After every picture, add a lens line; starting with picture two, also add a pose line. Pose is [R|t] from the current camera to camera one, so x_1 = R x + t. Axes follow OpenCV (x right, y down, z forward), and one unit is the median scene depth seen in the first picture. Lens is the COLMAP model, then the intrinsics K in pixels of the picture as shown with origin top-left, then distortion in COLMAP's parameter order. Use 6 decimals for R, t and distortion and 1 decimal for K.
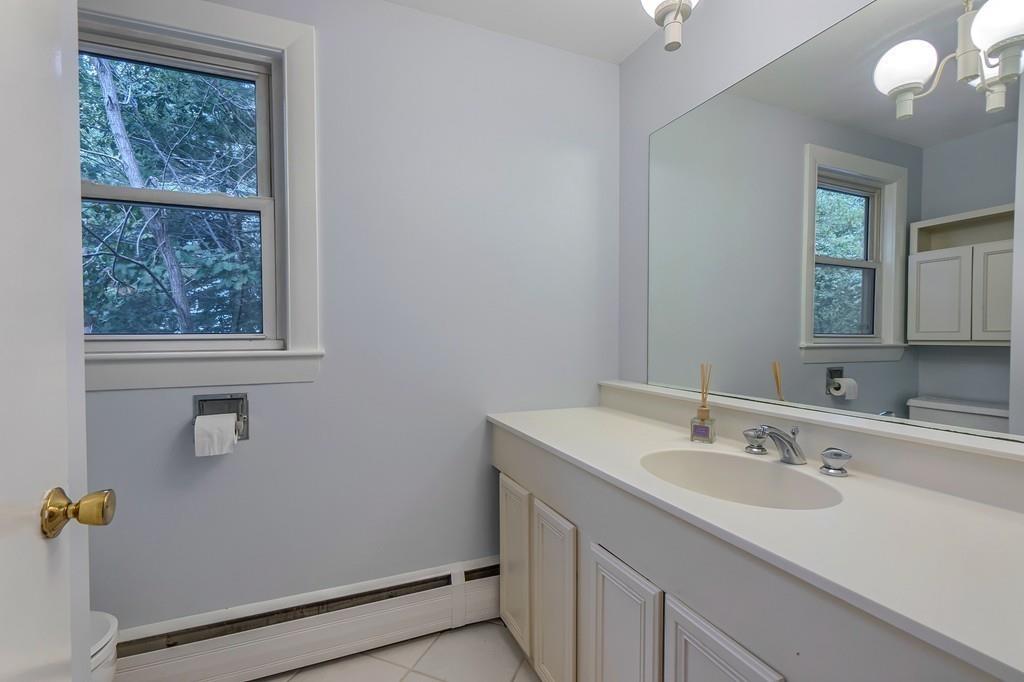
lens RADIAL K [[484.8, 0, 512.0], [0, 484.8, 341.0], [0, 0, 1]] dist [0.001134, 0.000023]
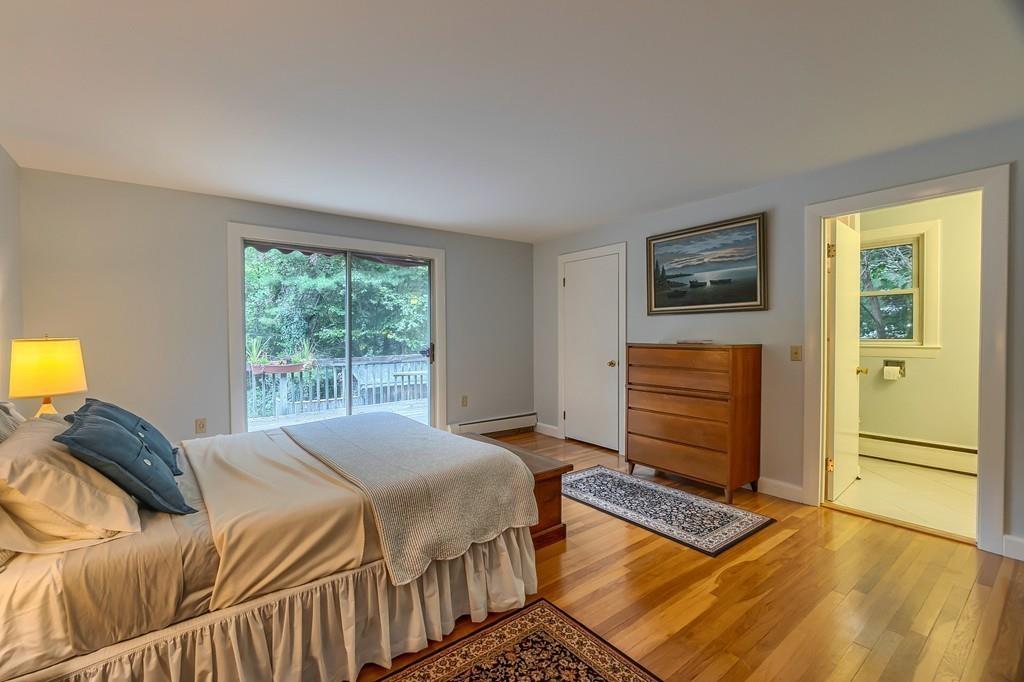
lens RADIAL K [[431.6, 0, 500.6], [0, 431.6, 338.3], [0, 0, 1]] dist [-0.004313, -0.000186]
pose [[0.253016, 0.022773, -0.967194, 1.265235], [-0.002485, 0.999735, 0.022889, -0.071147], [0.967459, -0.003388, 0.253005, -1.894257]]
